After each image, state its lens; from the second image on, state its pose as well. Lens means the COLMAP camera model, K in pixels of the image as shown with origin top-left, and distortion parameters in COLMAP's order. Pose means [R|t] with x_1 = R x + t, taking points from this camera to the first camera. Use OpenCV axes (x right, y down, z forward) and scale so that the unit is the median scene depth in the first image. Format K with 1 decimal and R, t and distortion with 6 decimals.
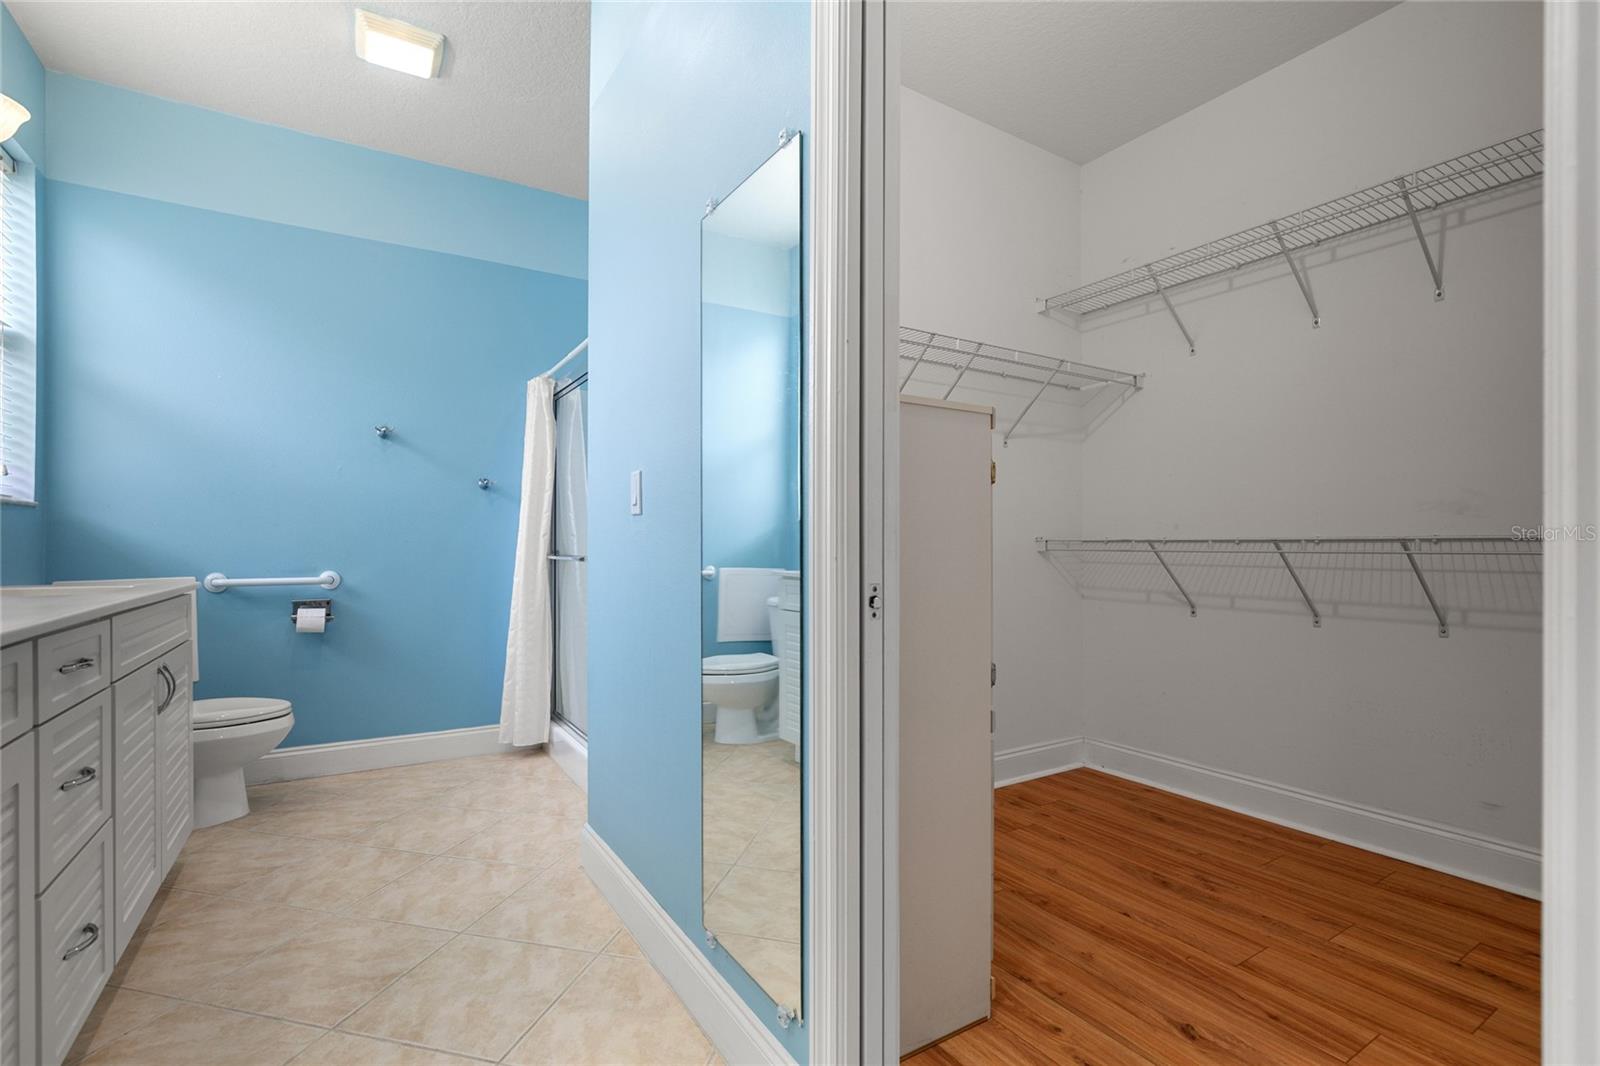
lens RADIAL K [[731.0, 0, 800.6], [0, 731.0, 542.0], [0, 0, 1]] dist [-0.020937, 0.006359]
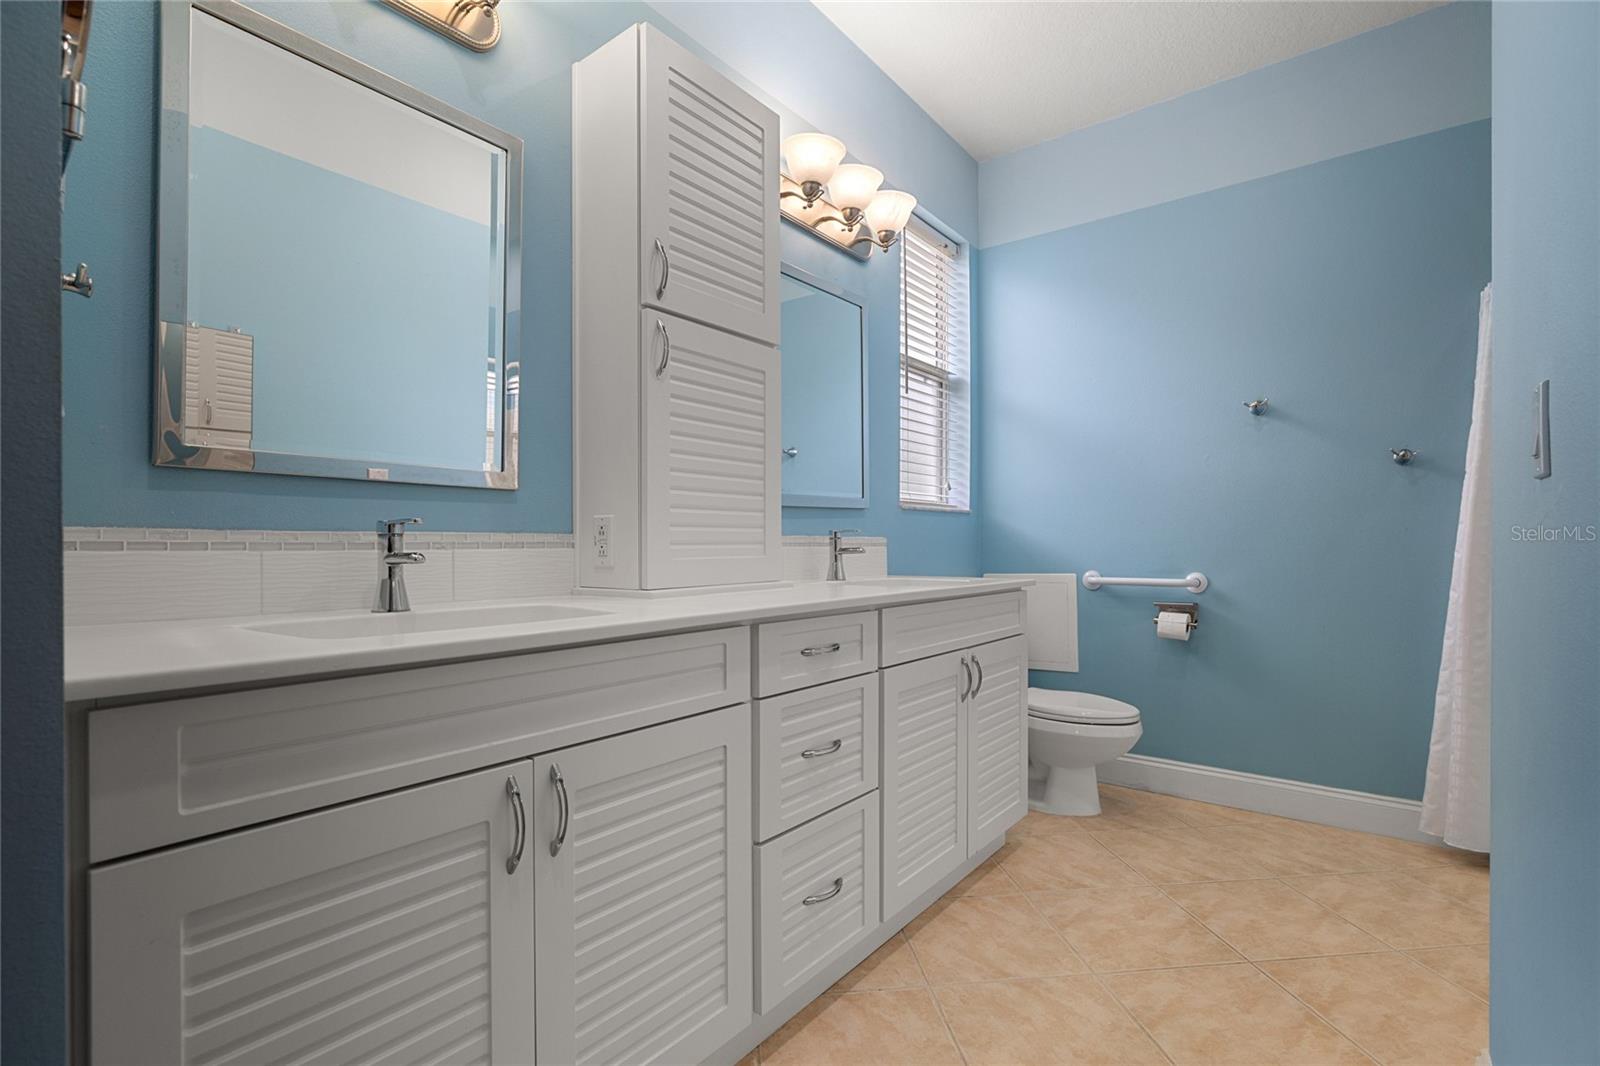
lens RADIAL K [[731.0, 0, 800.6], [0, 731.0, 542.0], [0, 0, 1]] dist [-0.020937, 0.006359]
pose [[0.341810, -0.003523, -0.939763, 0.034072], [0.006093, 0.999980, -0.001533, 0.000946], [0.939749, -0.005202, 0.341825, 0.276016]]
